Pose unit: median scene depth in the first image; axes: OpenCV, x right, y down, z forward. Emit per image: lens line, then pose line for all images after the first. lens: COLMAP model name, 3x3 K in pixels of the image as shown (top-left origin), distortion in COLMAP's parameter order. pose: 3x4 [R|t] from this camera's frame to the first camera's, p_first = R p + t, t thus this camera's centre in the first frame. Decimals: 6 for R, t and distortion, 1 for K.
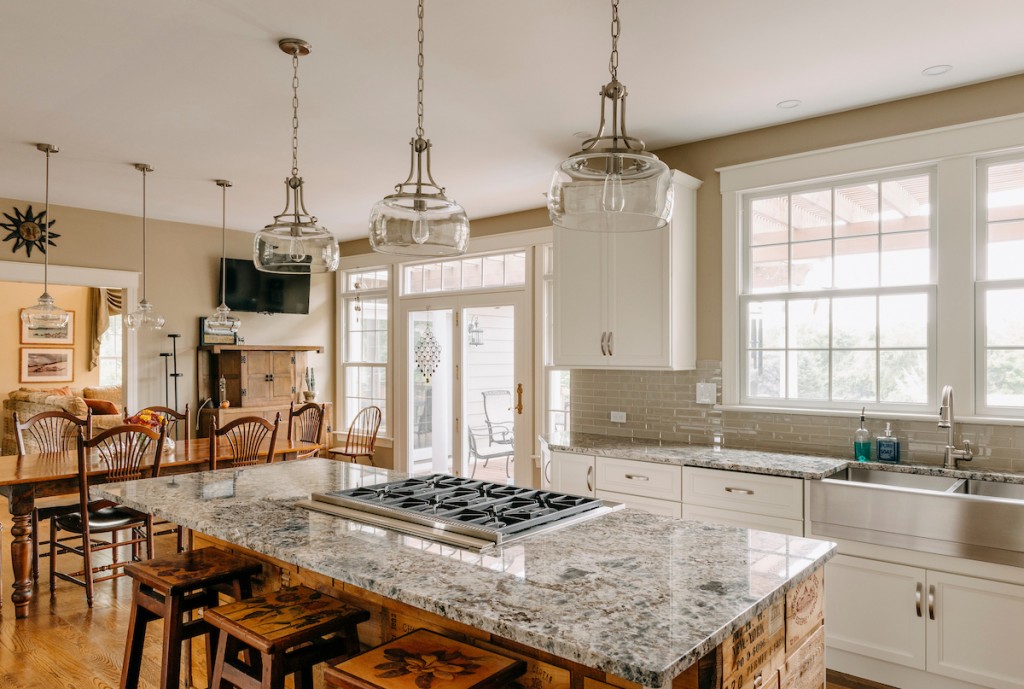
lens RADIAL K [[696.2, 0, 510.8], [0, 696.2, 352.8], [0, 0, 1]] dist [0.003868, -0.003385]
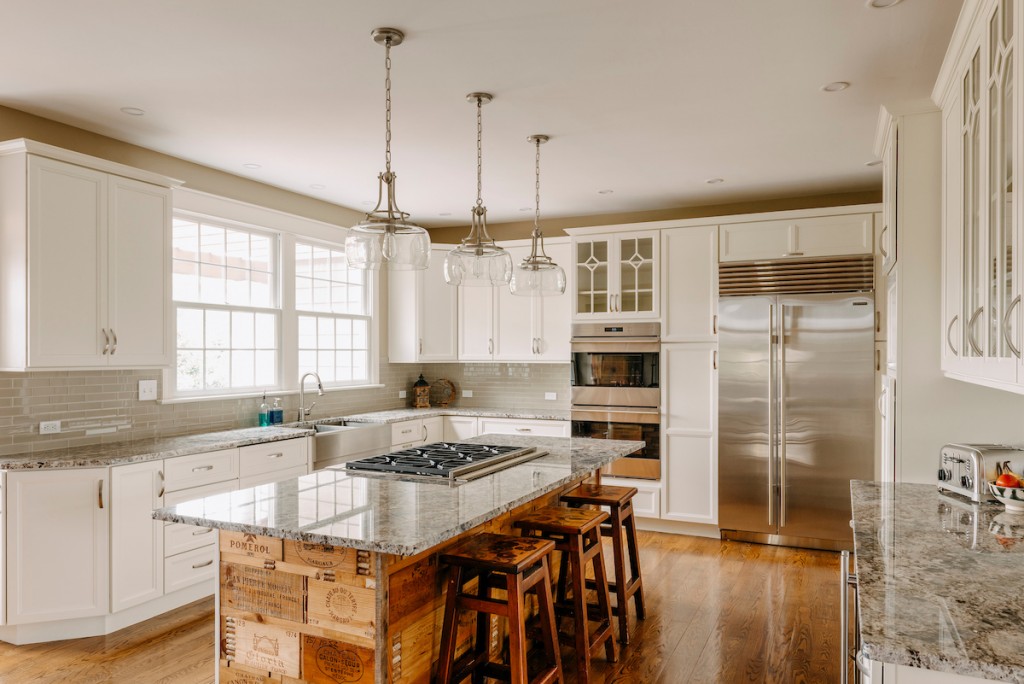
lens RADIAL K [[700.0, 0, 510.2], [0, 700.0, 357.5], [0, 0, 1]] dist [0.003661, -0.002877]
pose [[-0.258118, -0.008335, 0.966078, -0.913897], [-0.003132, 0.999965, 0.007790, -0.001030], [-0.966108, -0.001015, -0.258135, 0.768256]]
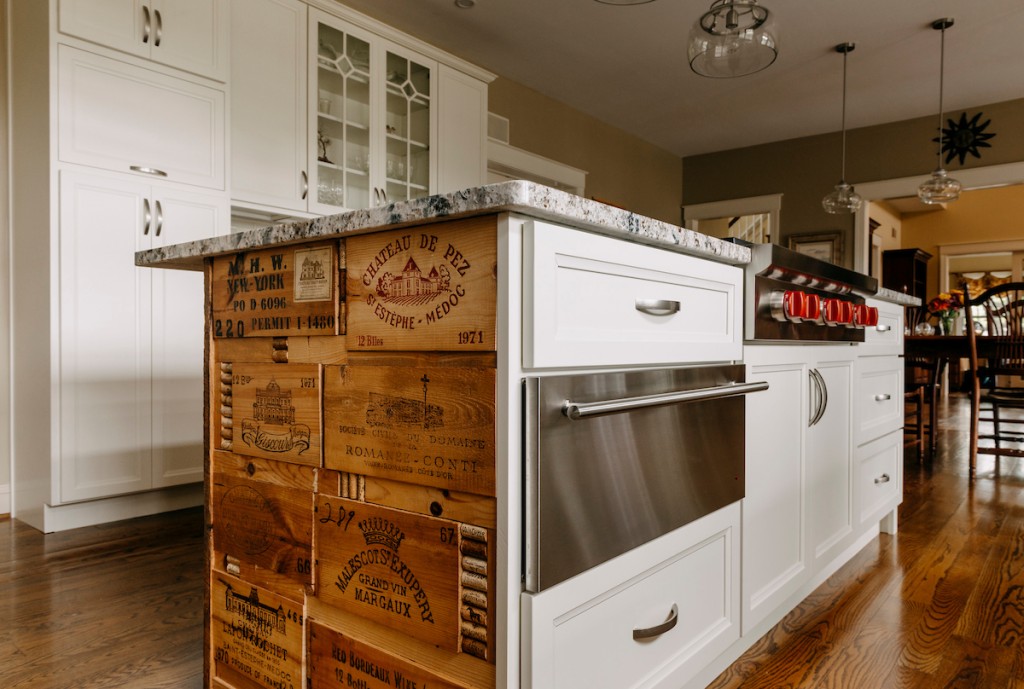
lens RADIAL K [[696.2, 0, 522.9], [0, 696.2, 347.0], [0, 0, 1]] dist [0.003868, -0.003385]
pose [[0.019586, -0.000800, -0.999808, 0.440421], [0.000565, 1.000000, -0.000789, 0.183663], [0.999808, -0.000549, 0.019586, 0.490839]]
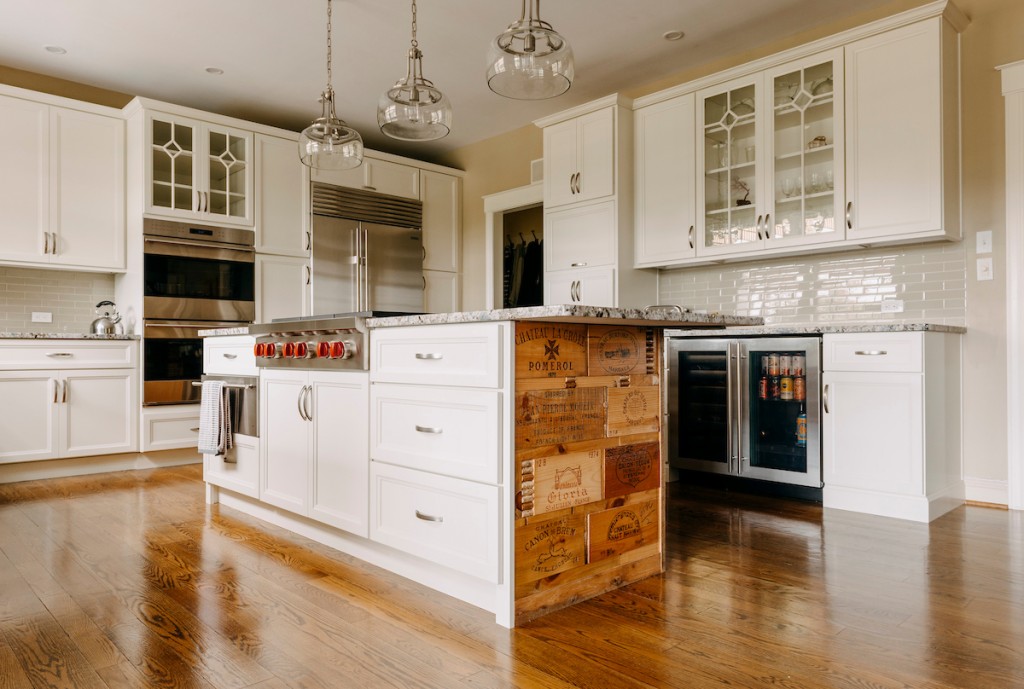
lens RADIAL K [[696.2, 0, 516.0], [0, 696.2, 346.9], [0, 0, 1]] dist [0.003868, -0.003385]
pose [[-0.994651, 0.001881, 0.103272, -0.268968], [0.000777, 0.999942, -0.010733, 0.167341], [-0.103286, -0.010595, -0.994595, 1.353987]]
